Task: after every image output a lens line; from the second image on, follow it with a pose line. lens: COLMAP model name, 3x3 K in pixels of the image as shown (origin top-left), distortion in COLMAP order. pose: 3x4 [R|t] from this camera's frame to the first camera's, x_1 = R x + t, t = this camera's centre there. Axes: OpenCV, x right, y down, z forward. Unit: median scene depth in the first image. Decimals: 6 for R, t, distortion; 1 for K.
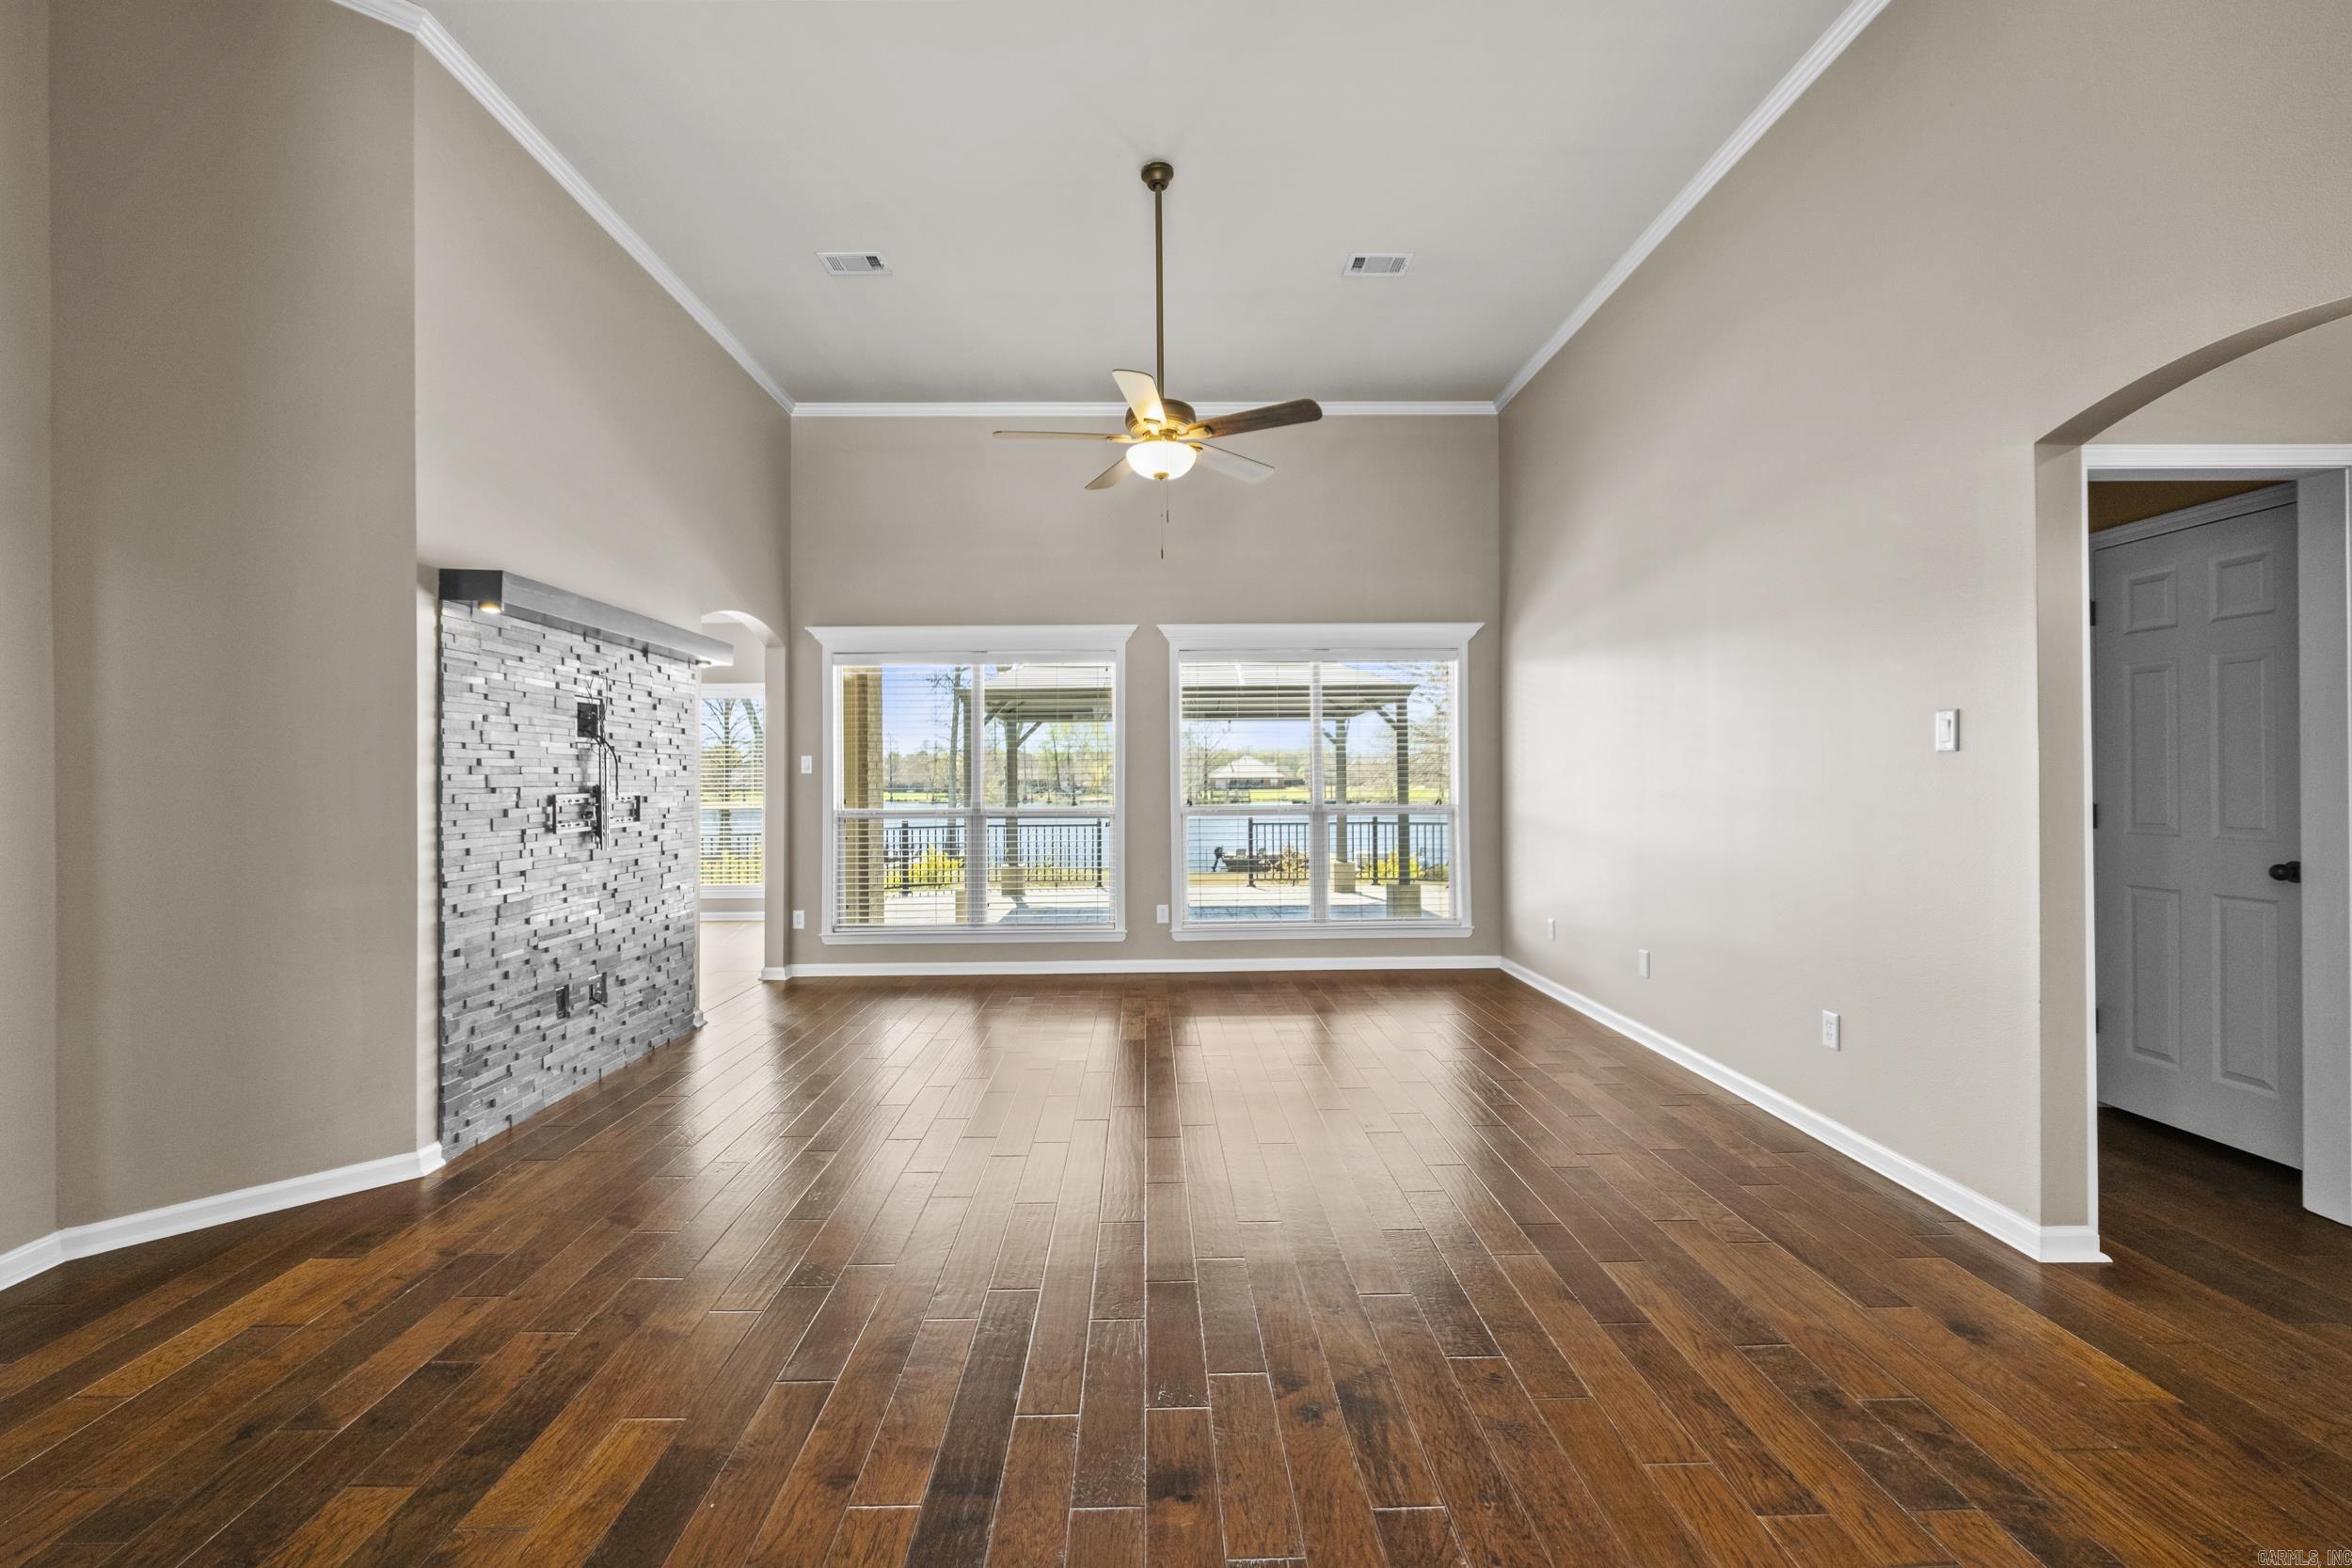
lens RADIAL K [[1027.4, 0, 1180.9], [0, 1027.4, 782.0], [0, 0, 1]] dist [-0.005395, -0.000419]
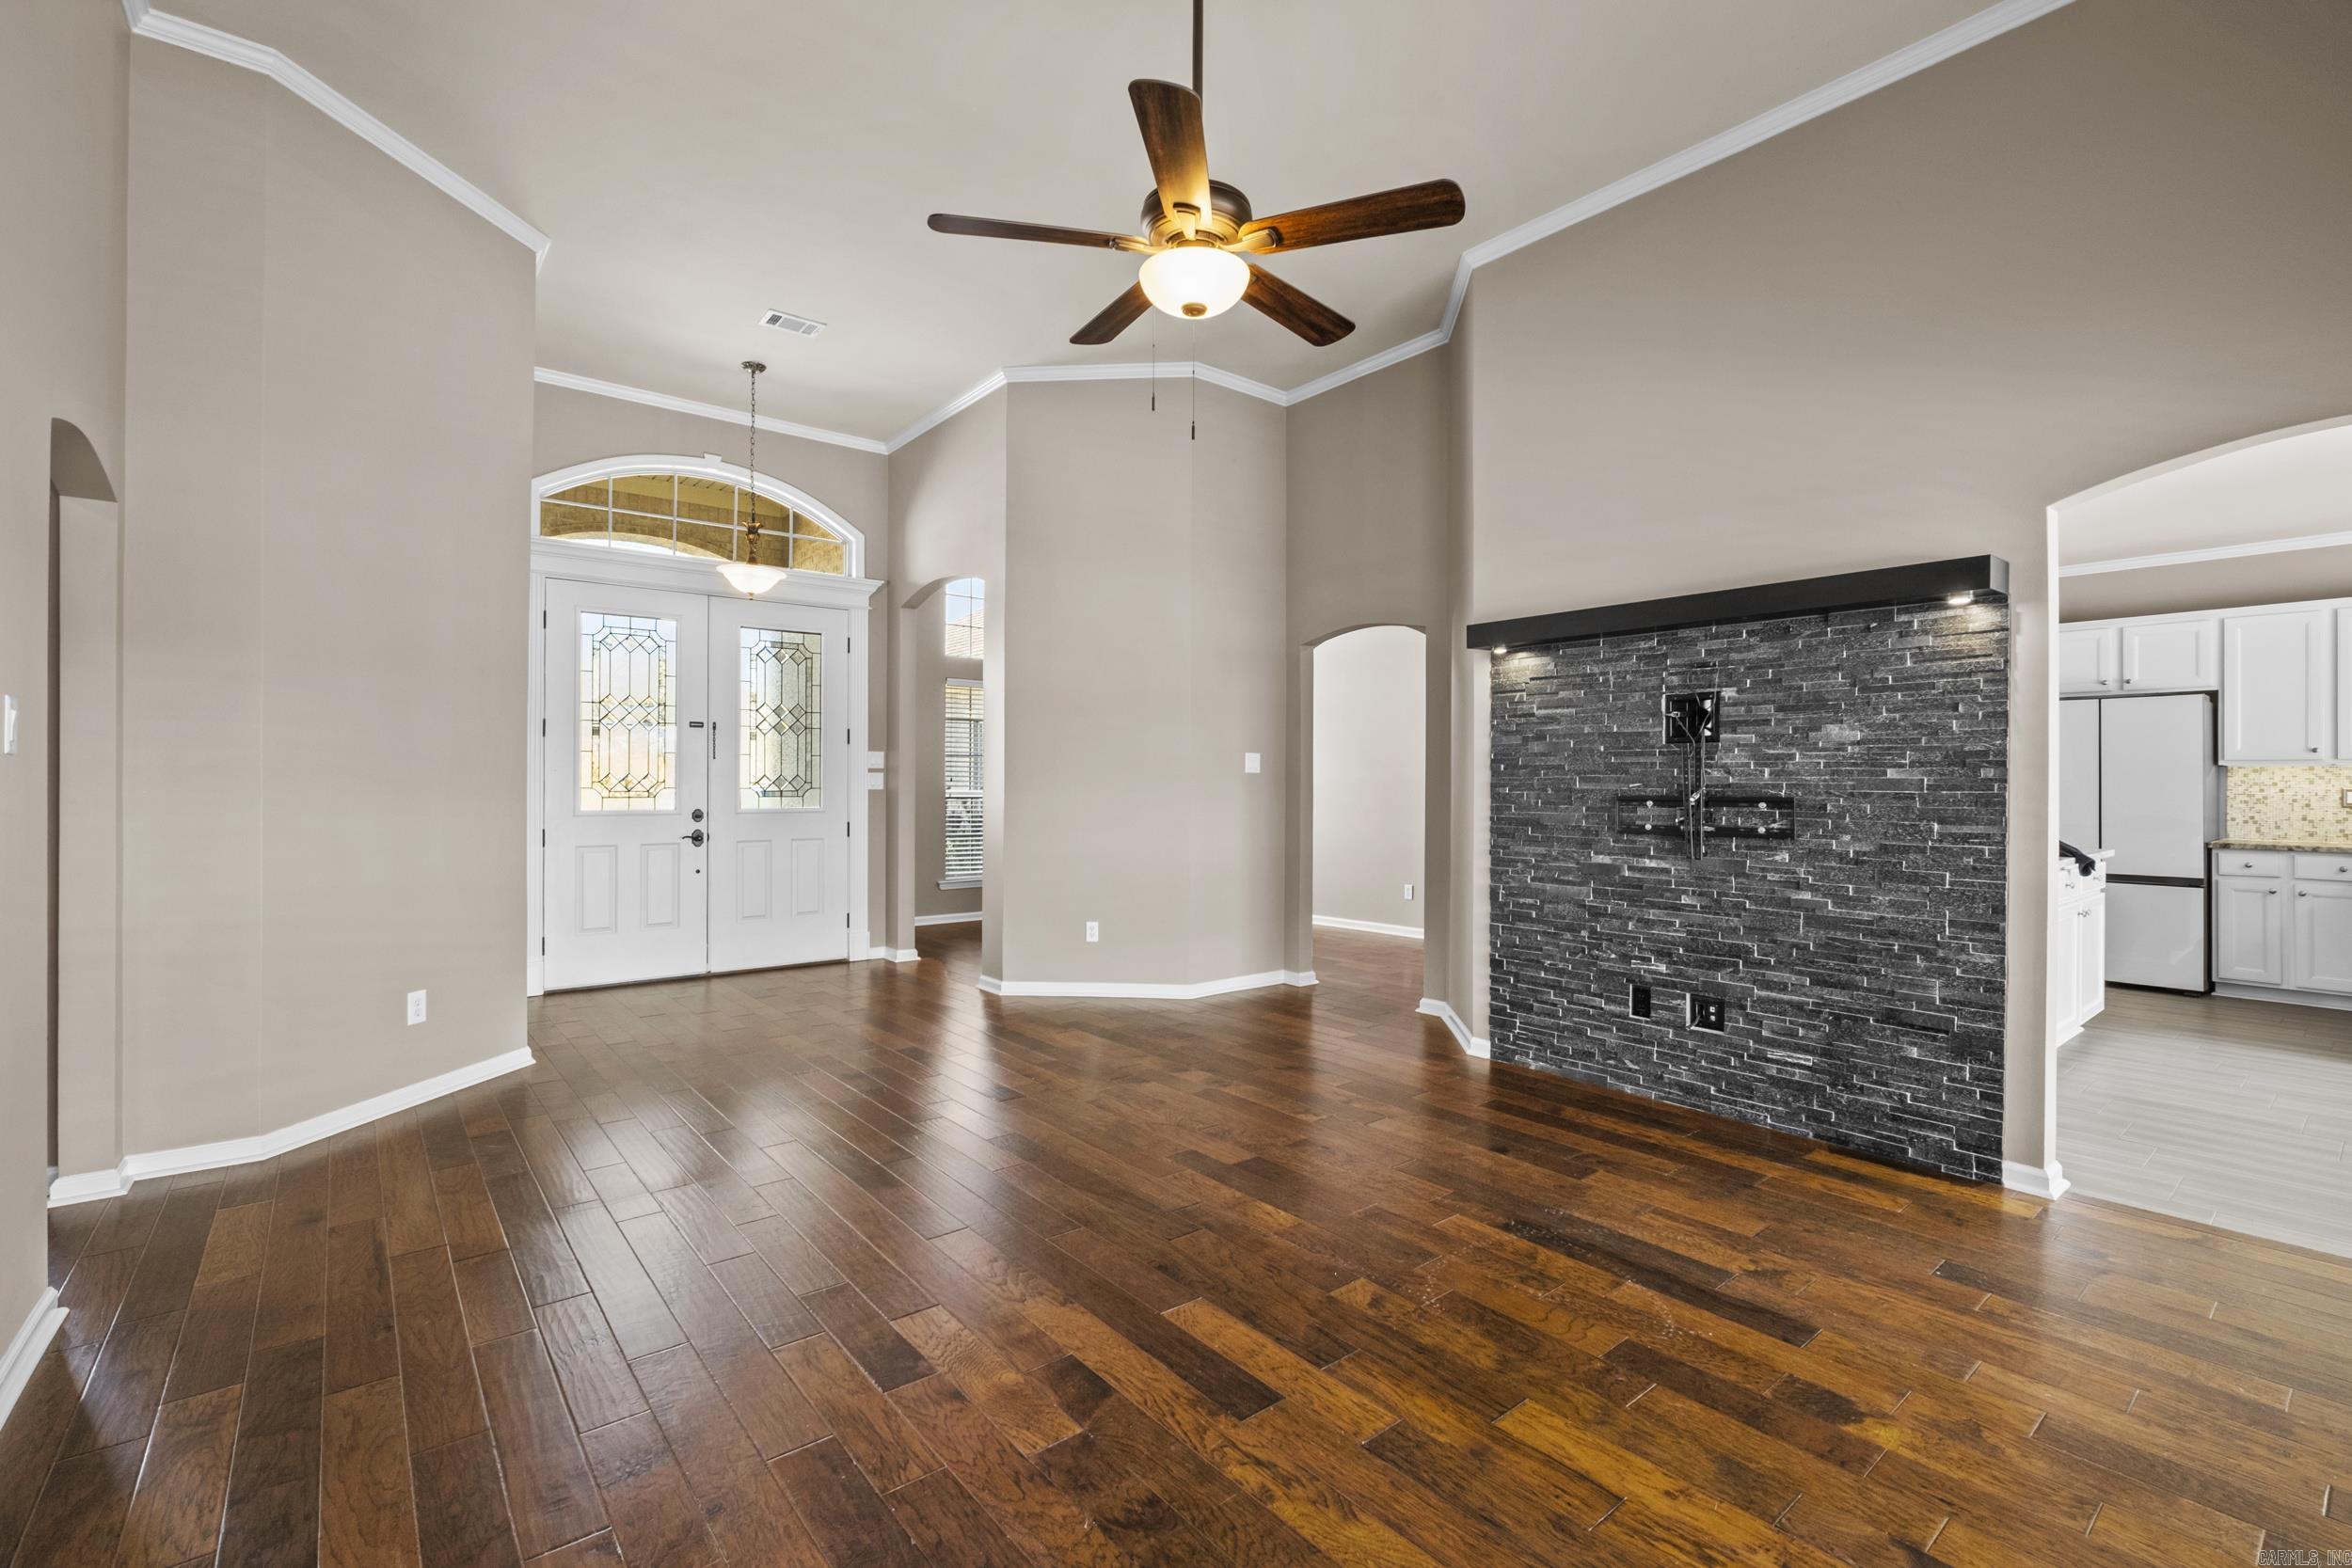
lens RADIAL K [[1027.4, 0, 1157.2], [0, 1027.4, 781.5], [0, 0, 1]] dist [-0.005395, -0.000419]
pose [[-0.803616, 0.005521, -0.595123, 0.235982], [0.001950, 0.999976, 0.006644, -0.006446], [0.595145, 0.004178, -0.803607, 0.932709]]
